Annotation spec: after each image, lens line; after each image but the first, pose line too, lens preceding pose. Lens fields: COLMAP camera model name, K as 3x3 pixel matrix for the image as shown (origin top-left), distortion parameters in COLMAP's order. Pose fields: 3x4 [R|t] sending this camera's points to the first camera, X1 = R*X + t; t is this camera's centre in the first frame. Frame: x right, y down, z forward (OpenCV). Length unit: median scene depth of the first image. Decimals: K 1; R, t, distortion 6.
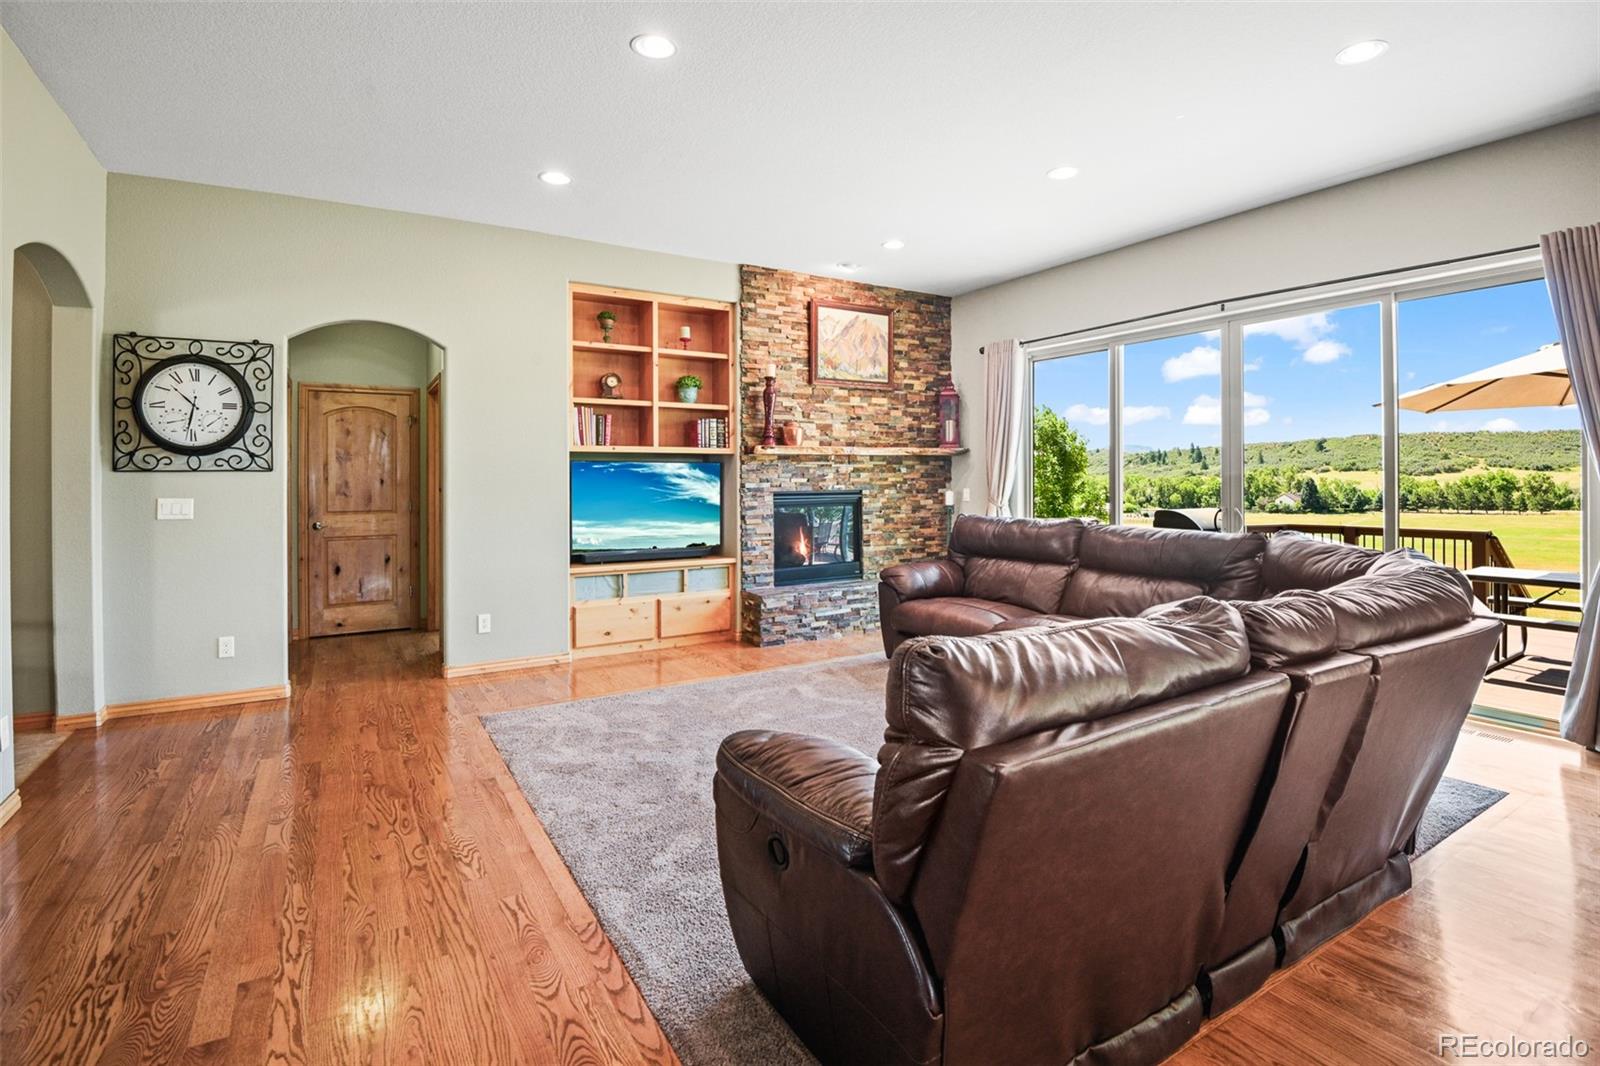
lens RADIAL K [[757.9, 0, 782.1], [0, 757.9, 487.3], [0, 0, 1]] dist [-0.021334, -0.011739]
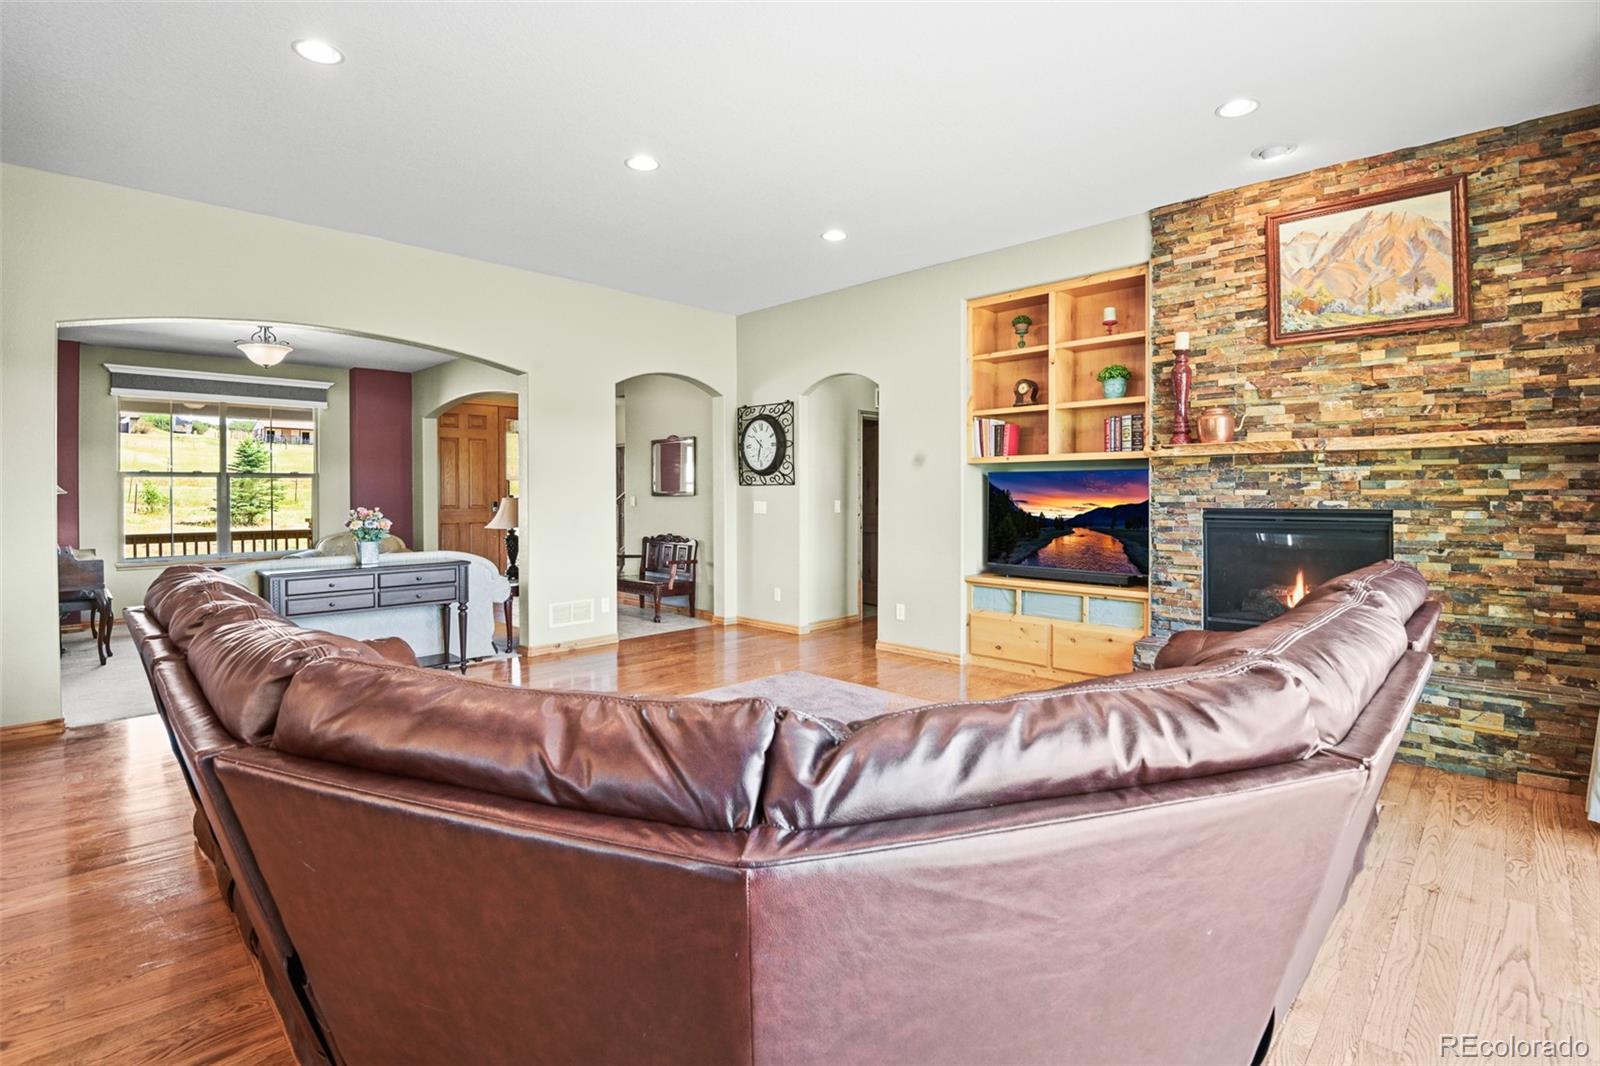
lens RADIAL K [[757.9, 0, 778.1], [0, 757.9, 504.4], [0, 0, 1]] dist [-0.021334, -0.011739]
pose [[0.233436, 0.019677, -0.972173, 0.559323], [-0.010915, 0.999785, 0.017615, -0.005602], [0.972311, 0.006499, 0.233601, 0.425413]]
